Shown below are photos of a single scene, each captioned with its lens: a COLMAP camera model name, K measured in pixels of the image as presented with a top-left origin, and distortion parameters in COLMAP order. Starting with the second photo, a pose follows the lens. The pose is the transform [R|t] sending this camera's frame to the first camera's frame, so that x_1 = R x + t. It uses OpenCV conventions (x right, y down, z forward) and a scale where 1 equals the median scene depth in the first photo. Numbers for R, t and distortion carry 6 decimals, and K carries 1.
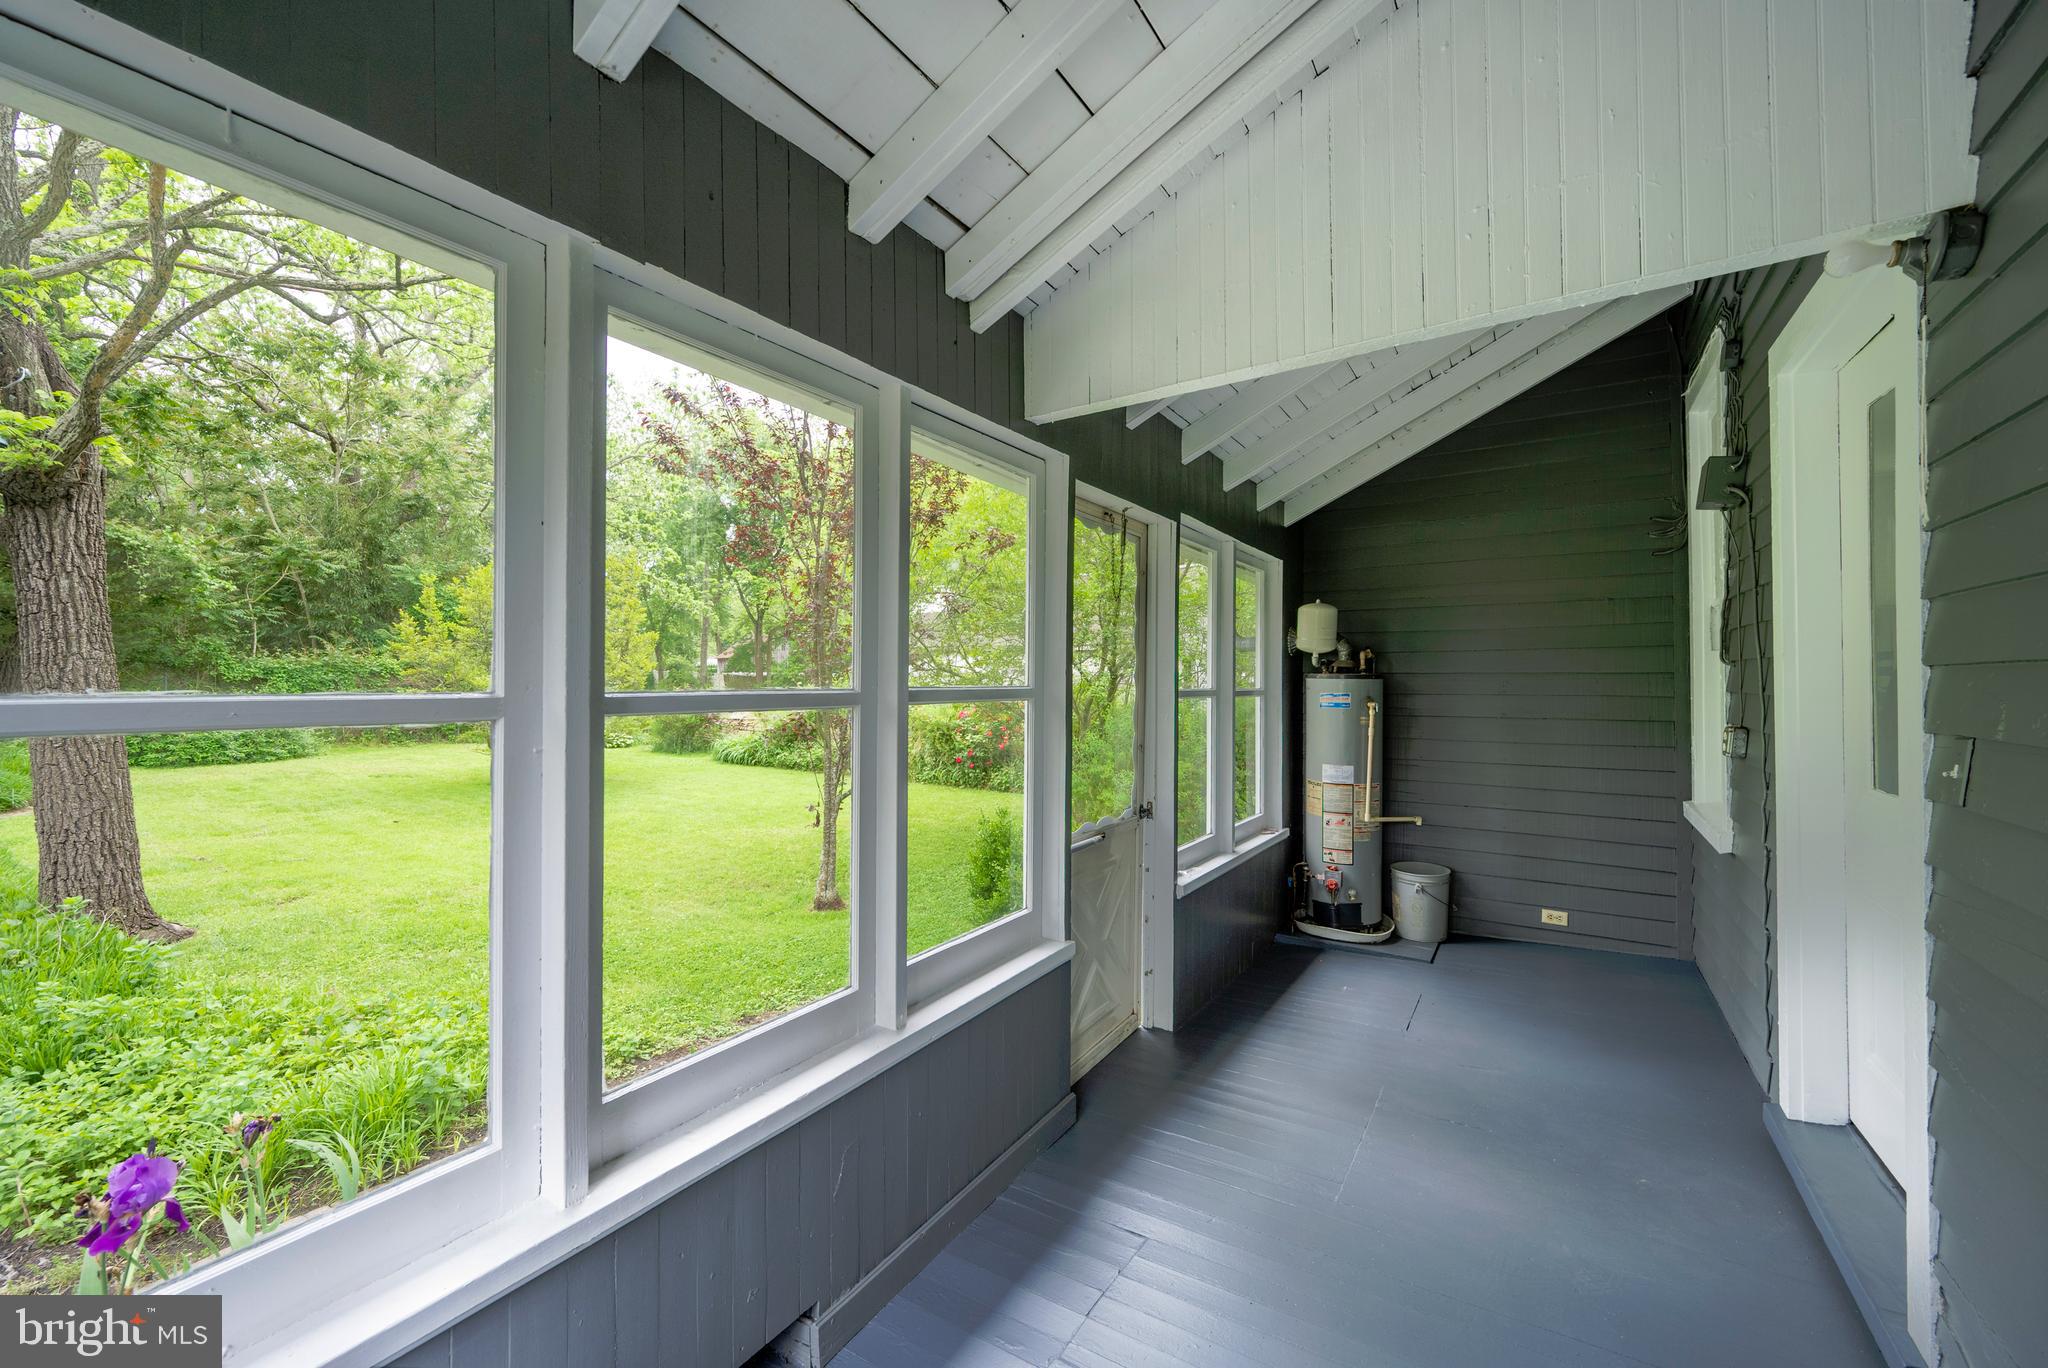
lens RADIAL K [[822.6, 0, 1020.0], [0, 822.6, 676.4], [0, 0, 1]] dist [-0.008920, 0.000396]
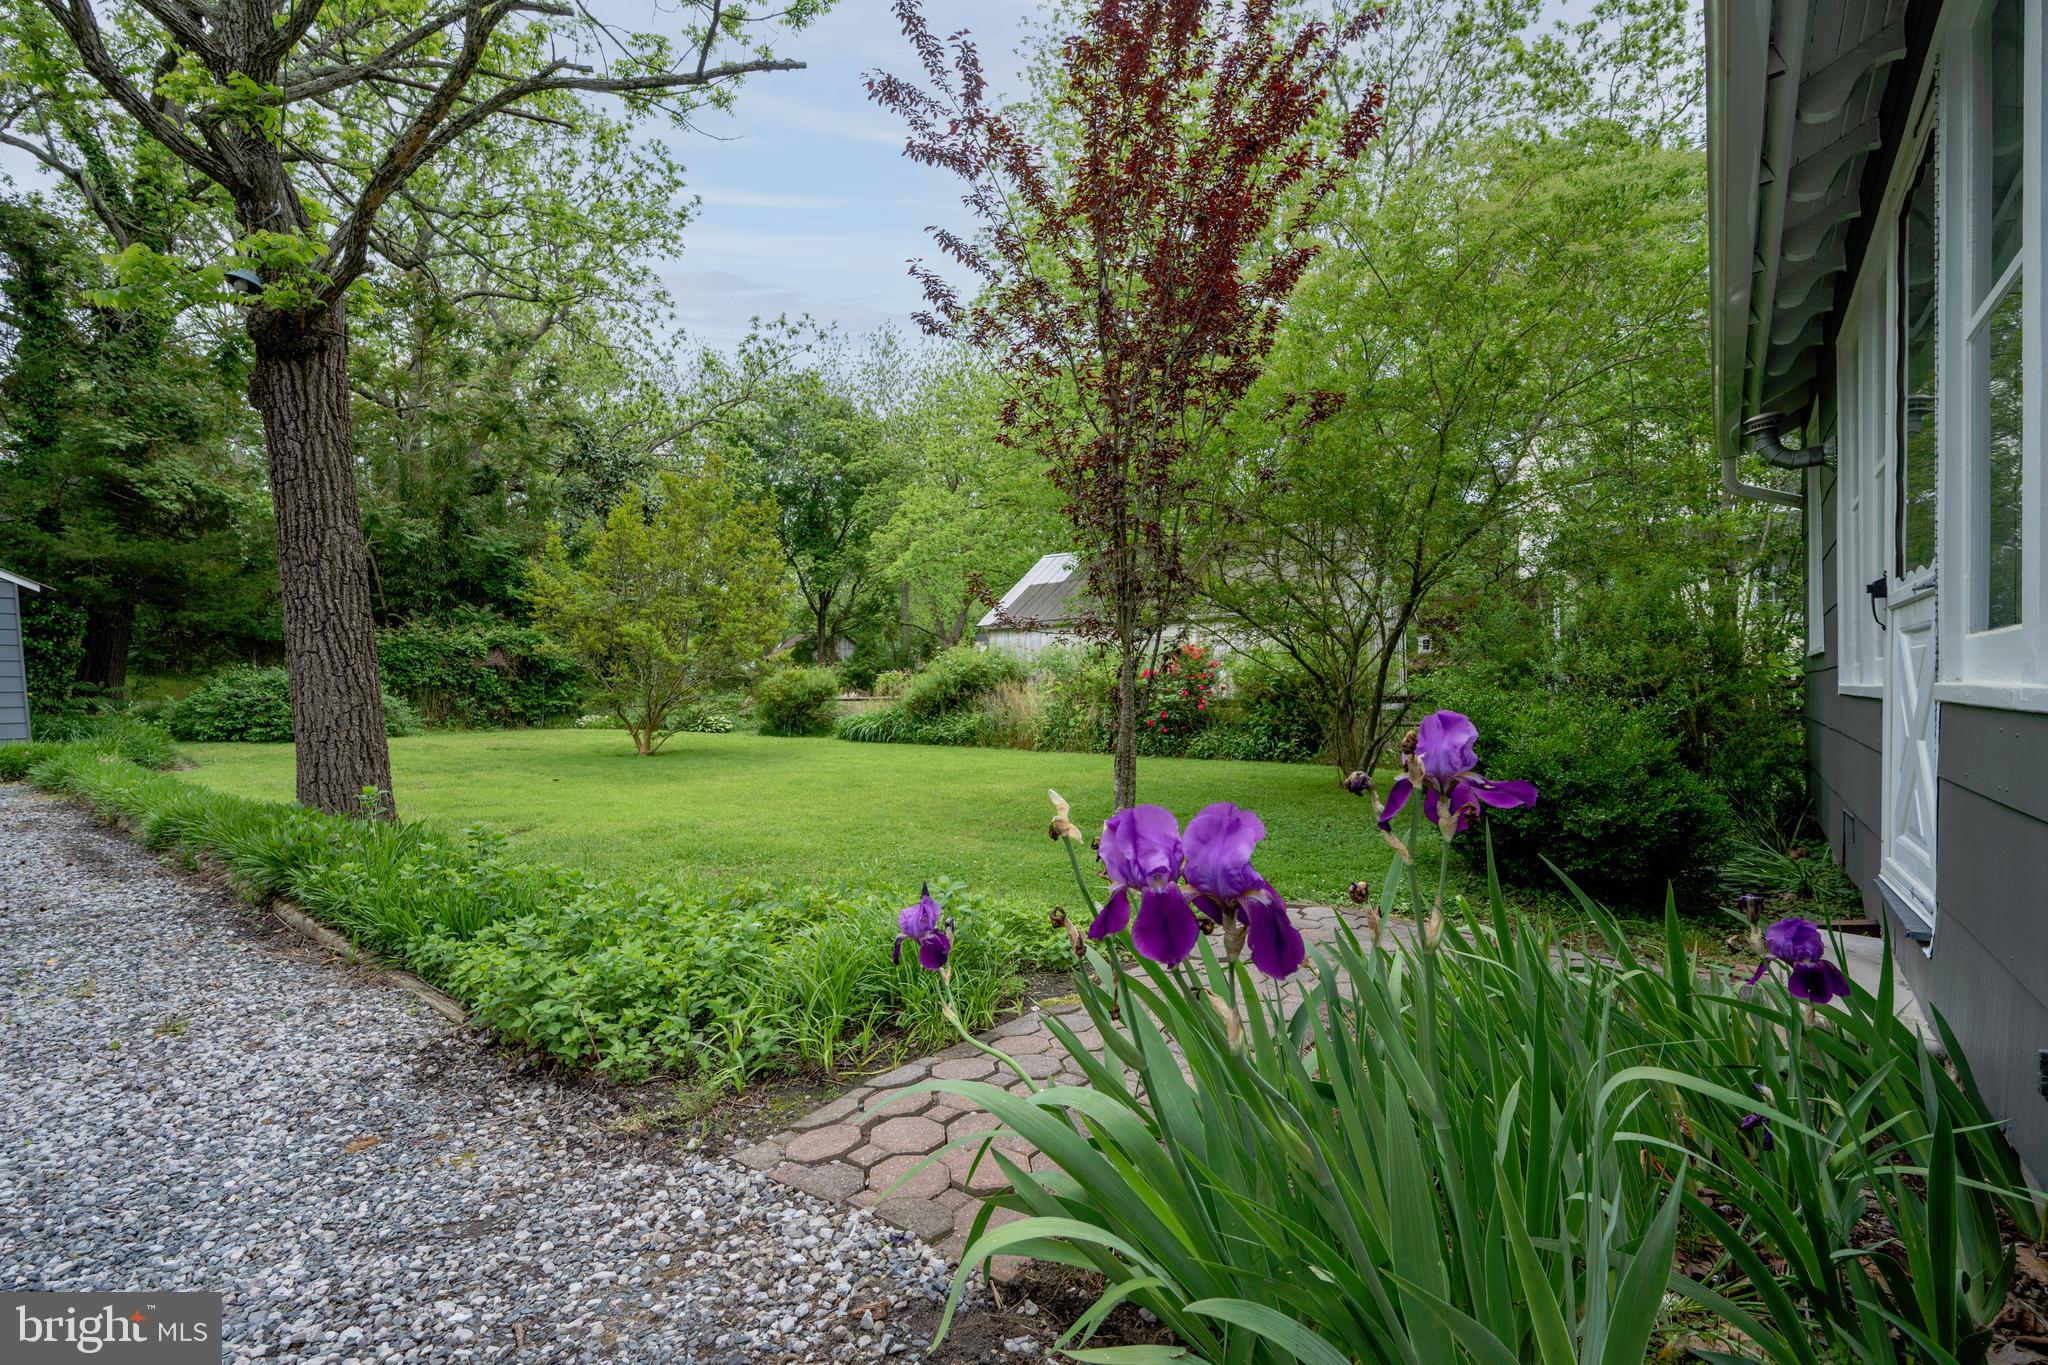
lens RADIAL K [[931.6, 0, 1024.0], [0, 931.6, 682.5], [0, 0, 1]] dist [-0.002564, -0.000856]
pose [[0.996760, -0.009379, -0.079889, -0.262178], [0.009714, 0.999946, 0.003807, 0.110340], [0.079849, -0.004571, 0.996797, 0.045554]]
